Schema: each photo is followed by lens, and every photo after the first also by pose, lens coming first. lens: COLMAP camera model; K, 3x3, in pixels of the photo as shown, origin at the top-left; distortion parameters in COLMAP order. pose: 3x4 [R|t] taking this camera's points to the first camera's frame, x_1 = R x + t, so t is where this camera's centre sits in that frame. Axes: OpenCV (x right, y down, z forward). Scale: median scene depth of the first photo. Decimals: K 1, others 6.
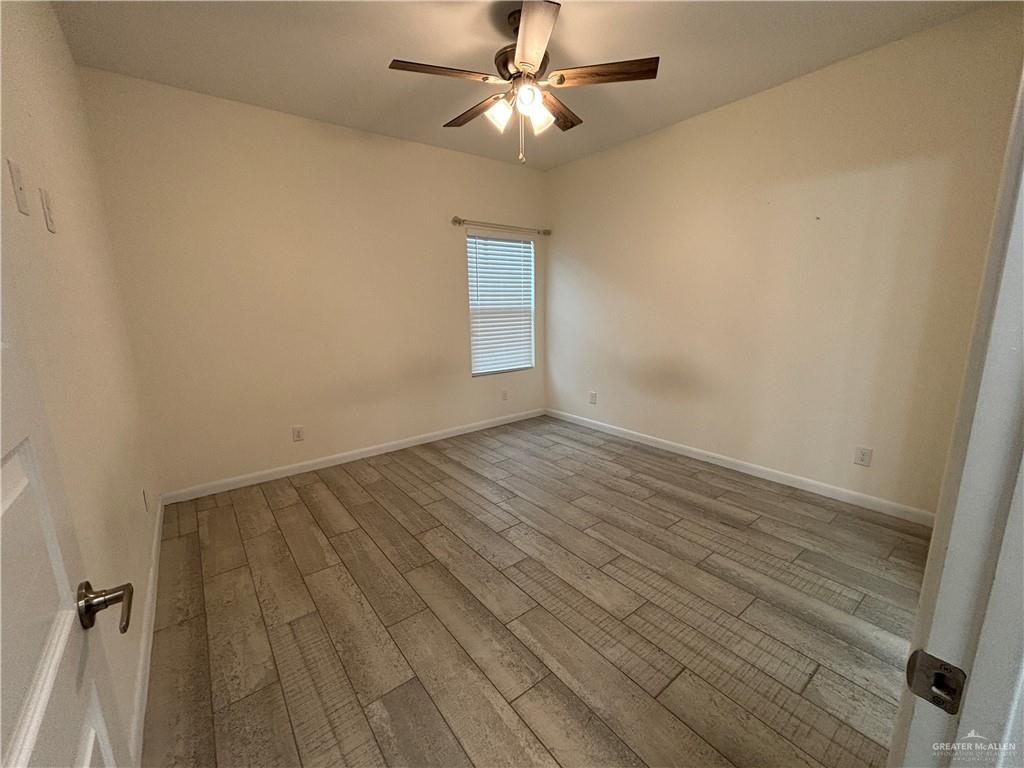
lens RADIAL K [[415.1, 0, 508.9], [0, 415.1, 383.1], [0, 0, 1]] dist [0.000743, 0.000272]
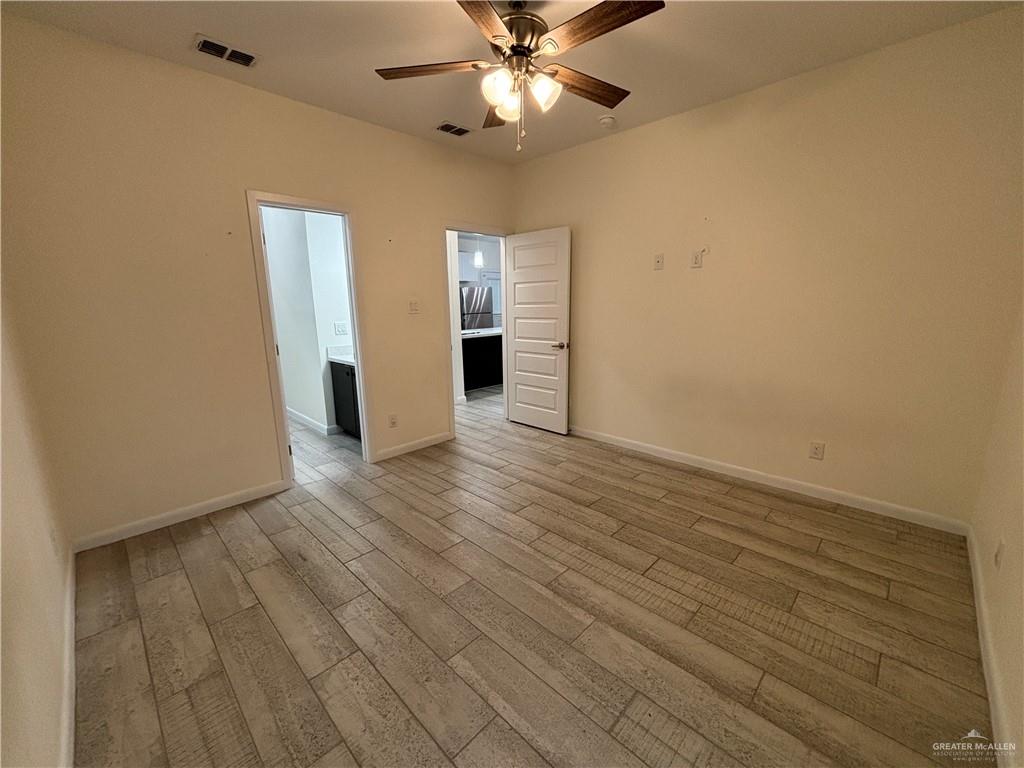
lens RADIAL K [[412.1, 0, 507.0], [0, 412.1, 384.8], [0, 0, 1]] dist [-0.010052, 0.000349]
pose [[-0.990905, 0.060062, -0.120418, 0.170413], [0.009001, 0.922444, 0.386026, -0.349316], [0.134265, 0.381431, -0.914594, 1.731687]]
